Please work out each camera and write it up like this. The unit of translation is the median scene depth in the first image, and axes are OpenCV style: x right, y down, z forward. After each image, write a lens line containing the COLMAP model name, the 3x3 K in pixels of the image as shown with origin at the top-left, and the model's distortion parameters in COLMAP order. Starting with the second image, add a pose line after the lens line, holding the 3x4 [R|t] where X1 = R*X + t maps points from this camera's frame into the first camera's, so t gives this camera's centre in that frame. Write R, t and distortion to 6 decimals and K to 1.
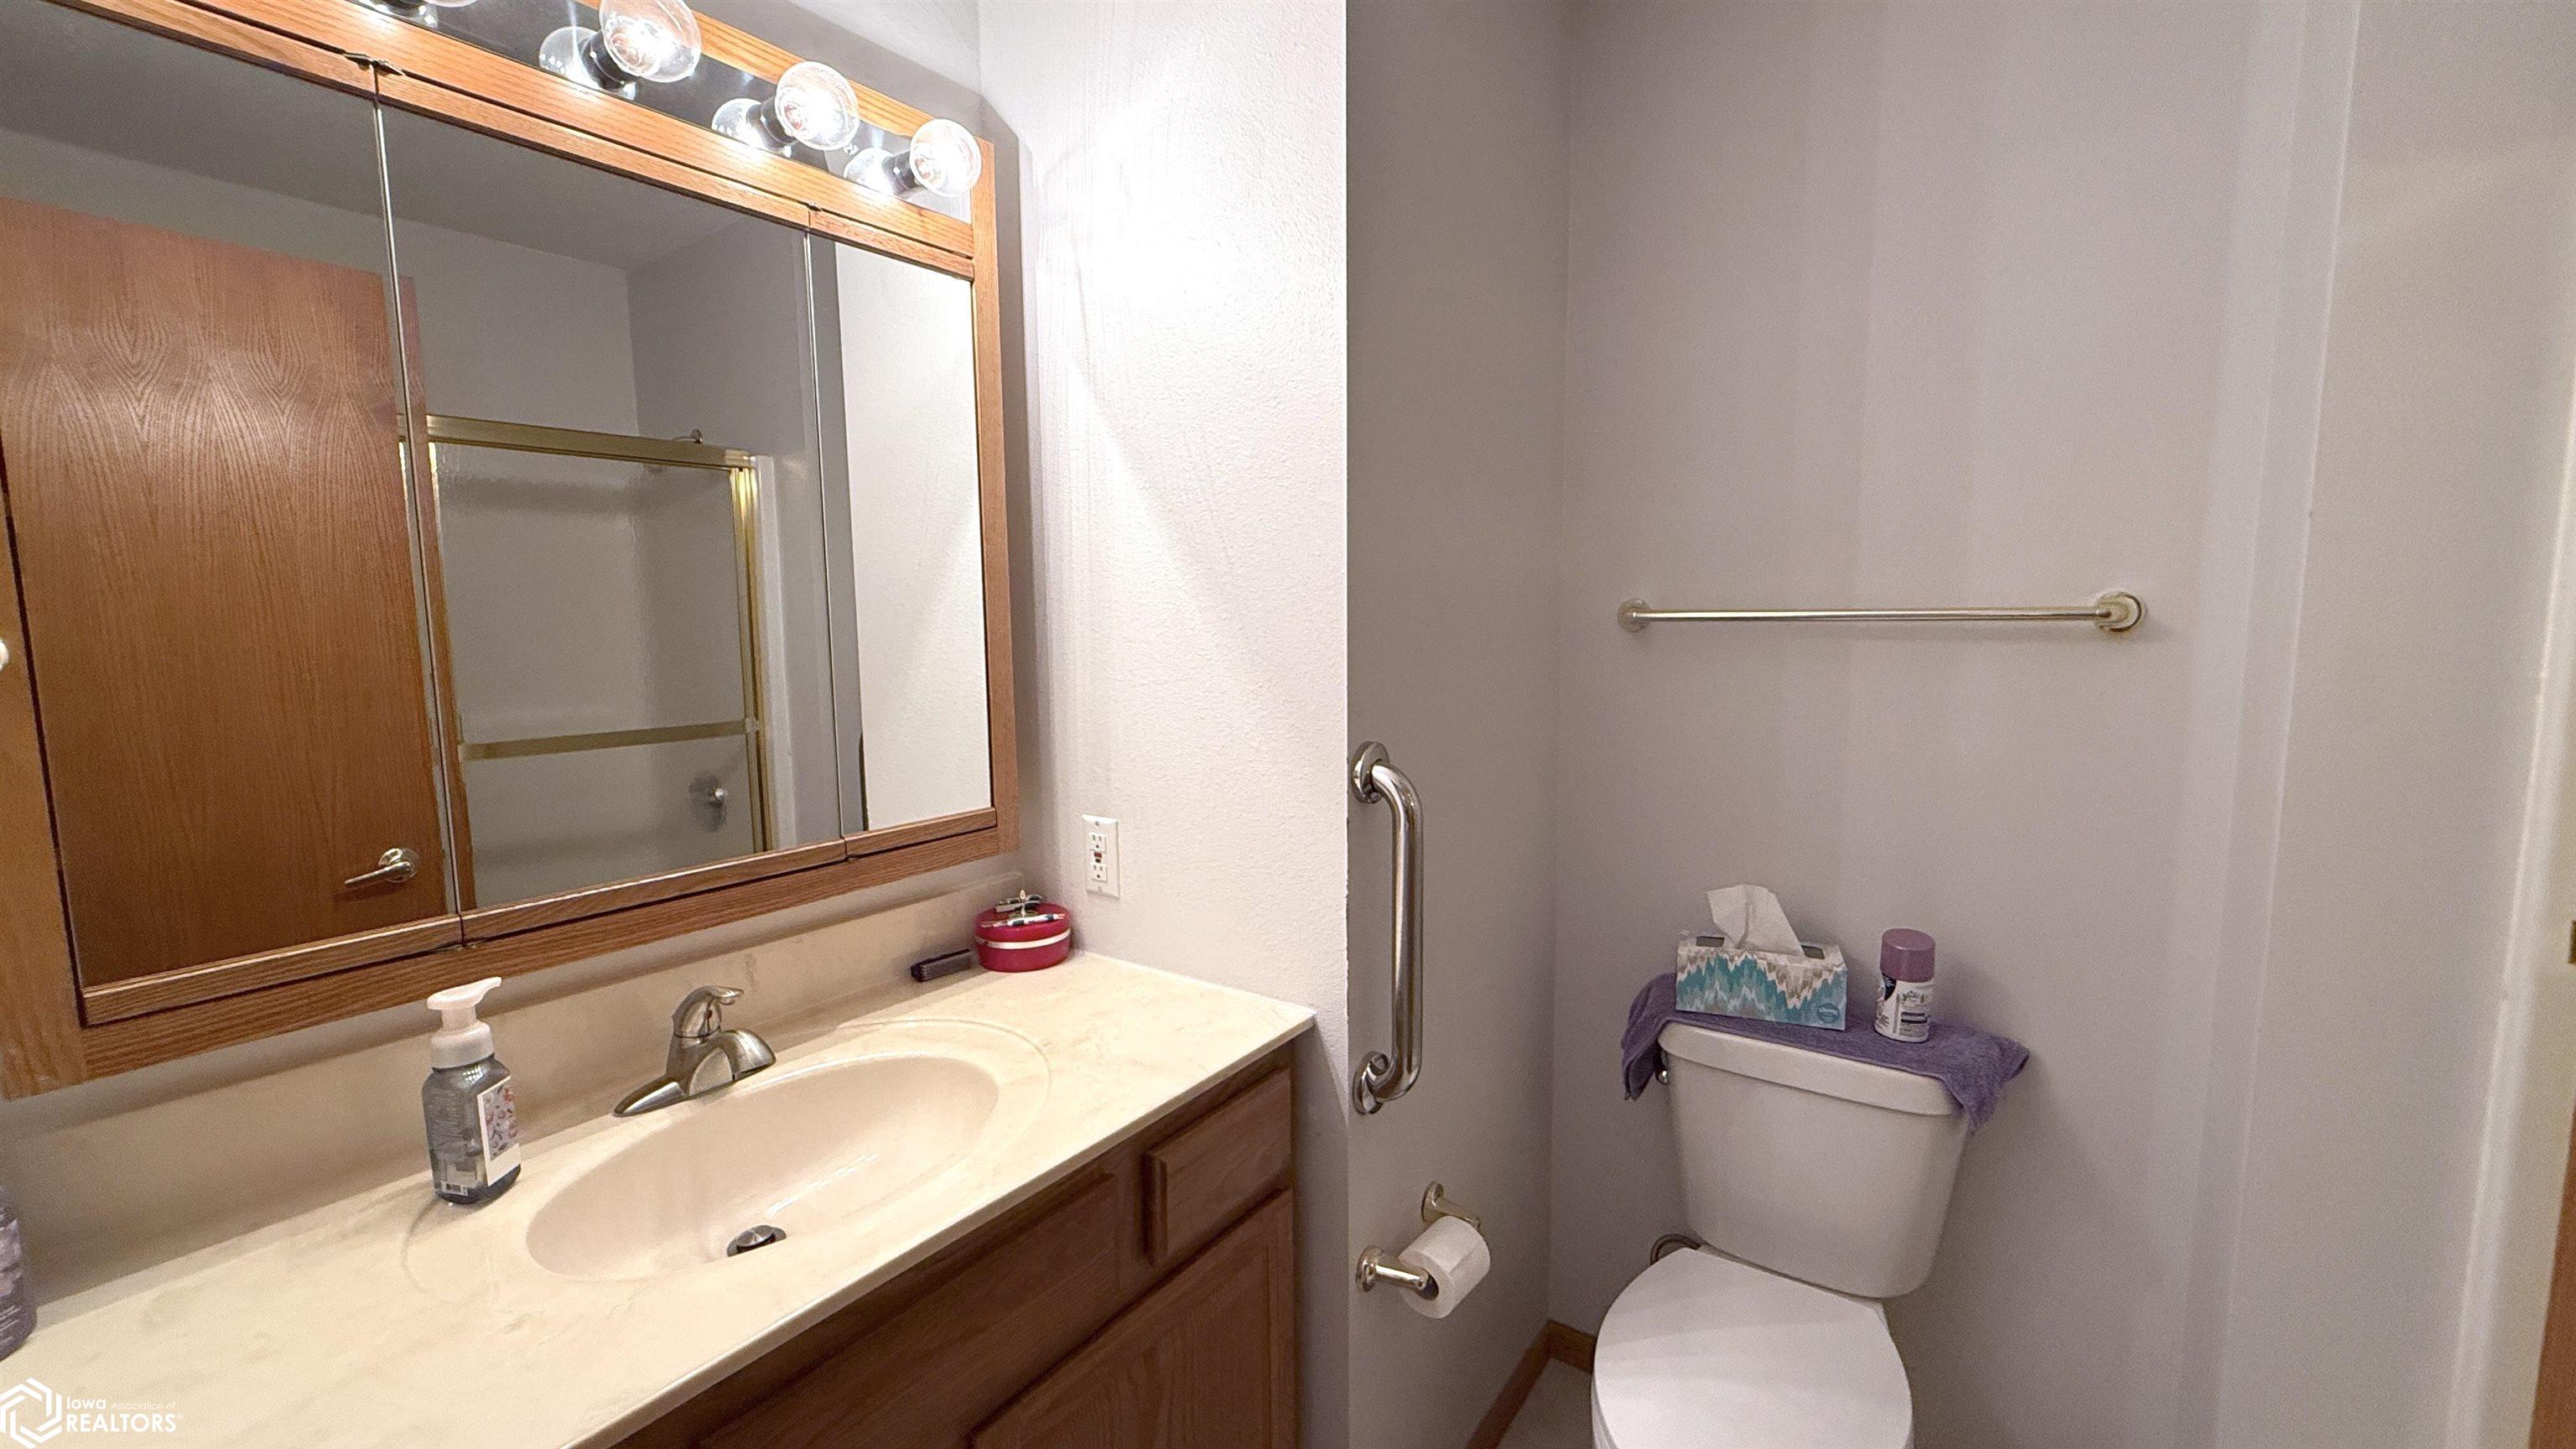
lens RADIAL K [[1028.0, 0, 1288.0], [0, 1028.0, 724.5], [0, 0, 1]] dist [0.000946, -0.000192]
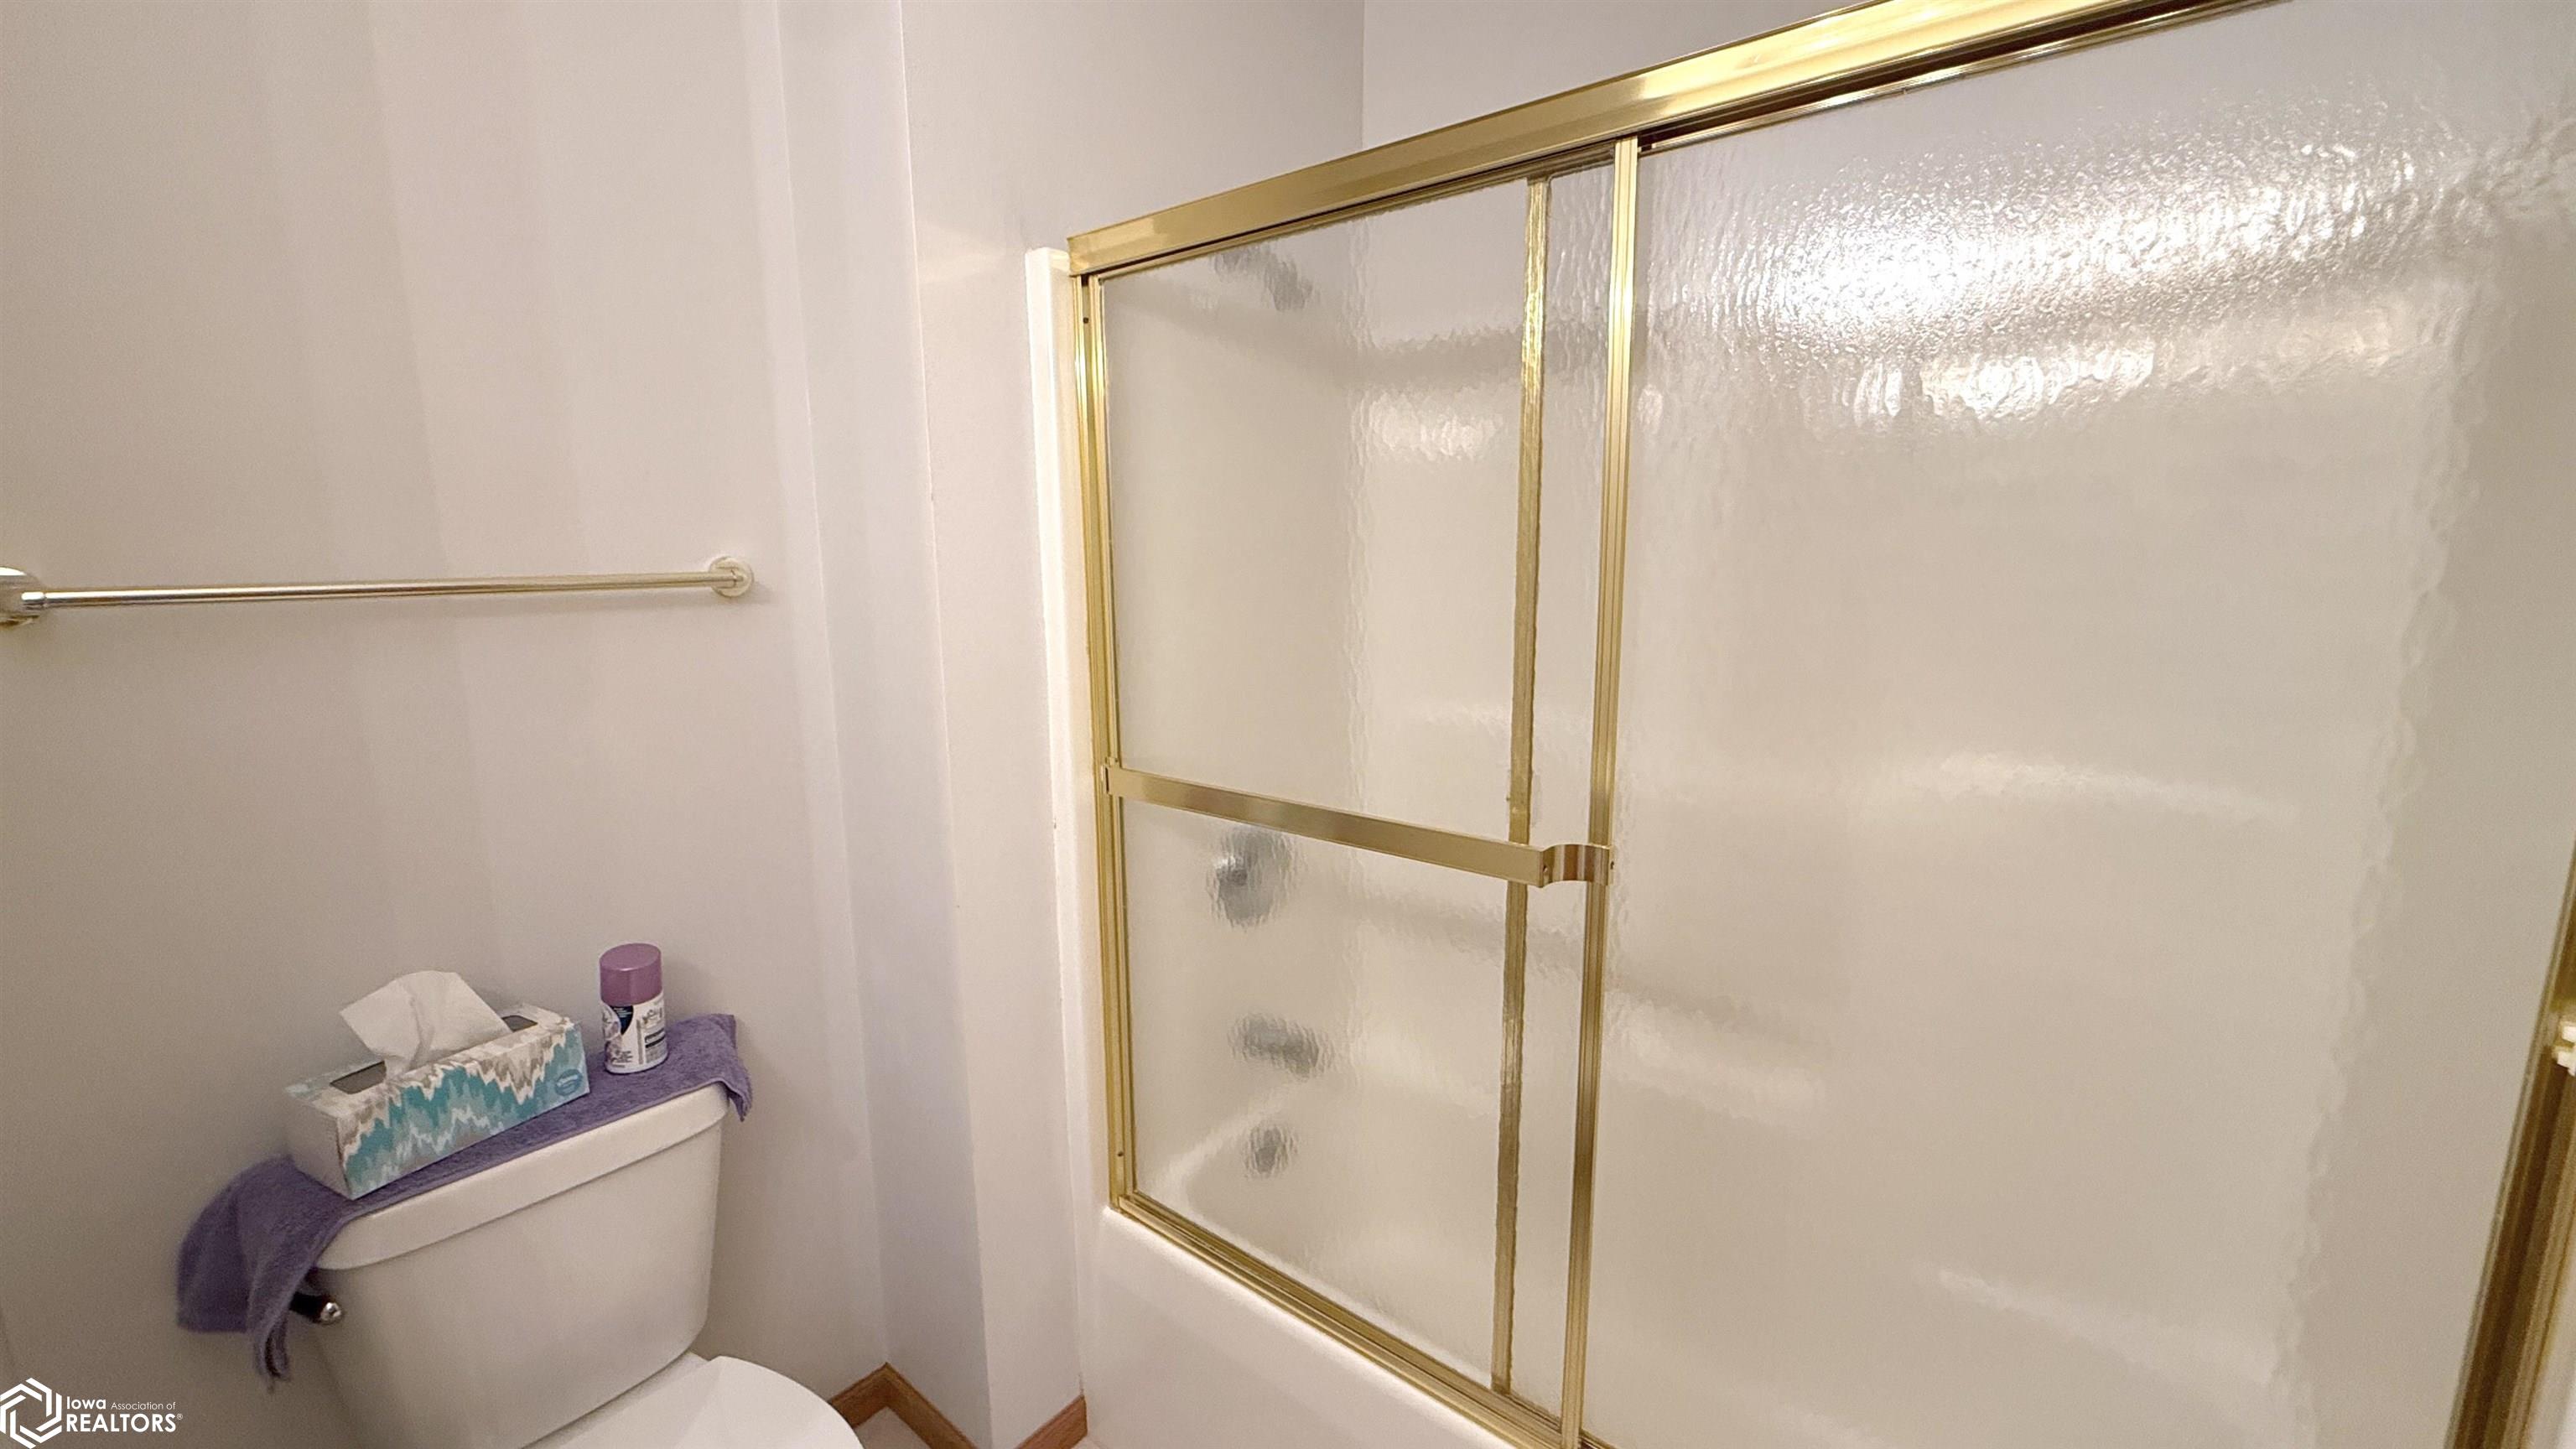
lens RADIAL K [[1028.0, 0, 1288.0], [0, 1028.0, 724.5], [0, 0, 1]] dist [0.000946, -0.000192]
pose [[0.088607, -0.164560, 0.982379, -0.167647], [0.116602, 0.981191, 0.153844, -0.052175], [-0.989218, 0.100916, 0.106128, 0.321397]]
